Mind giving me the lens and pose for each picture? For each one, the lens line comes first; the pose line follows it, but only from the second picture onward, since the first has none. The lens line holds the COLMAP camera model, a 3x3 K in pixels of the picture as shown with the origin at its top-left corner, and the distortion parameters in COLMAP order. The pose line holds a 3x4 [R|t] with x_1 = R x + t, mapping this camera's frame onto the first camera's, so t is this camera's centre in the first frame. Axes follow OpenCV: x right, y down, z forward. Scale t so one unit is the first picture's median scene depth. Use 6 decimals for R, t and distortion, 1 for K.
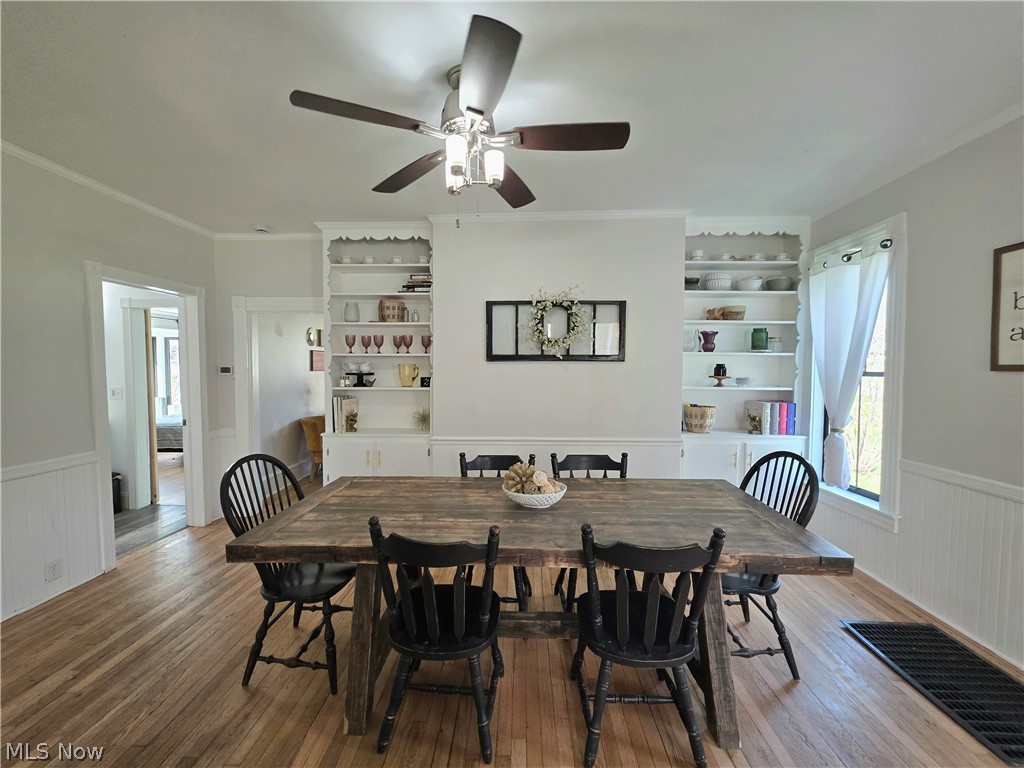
lens RADIAL K [[409.2, 0, 512.0], [0, 409.2, 384.0], [0, 0, 1]] dist [0.000756, -0.000046]
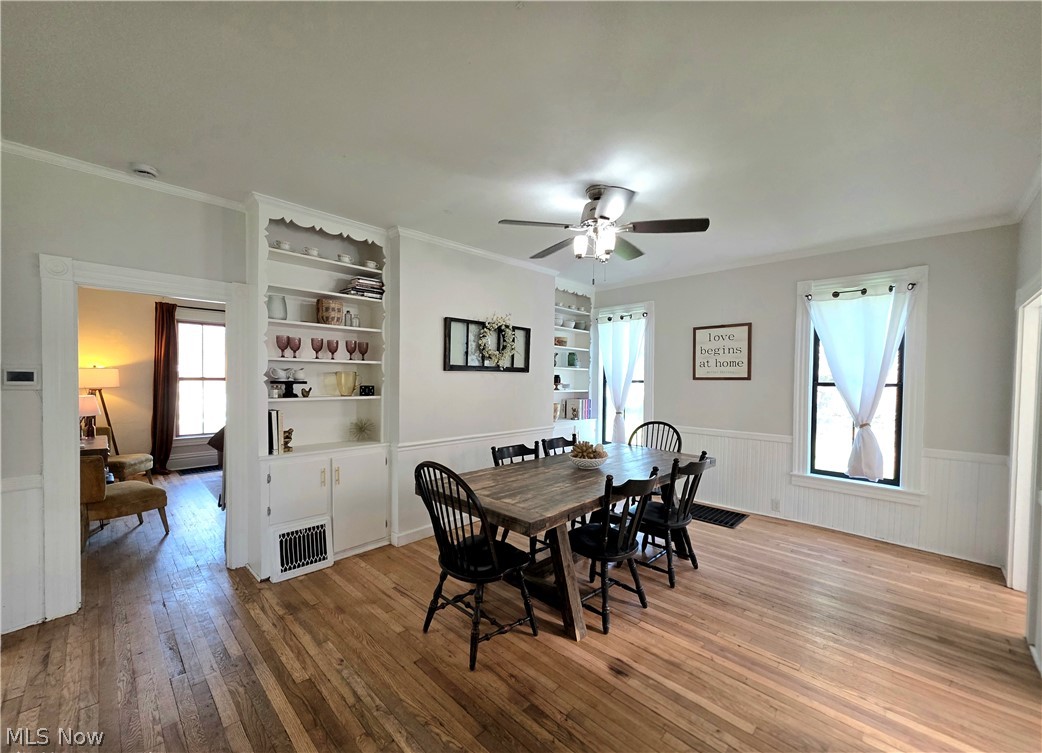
lens RADIAL K [[409.8, 0, 519.0], [0, 409.8, 387.8], [0, 0, 1]] dist [0.000519, 0.000006]
pose [[0.680878, -0.012909, 0.732283, -0.719137], [0.021616, 0.999763, -0.002473, -0.001314], [-0.732077, 0.017513, 0.680996, 0.086697]]
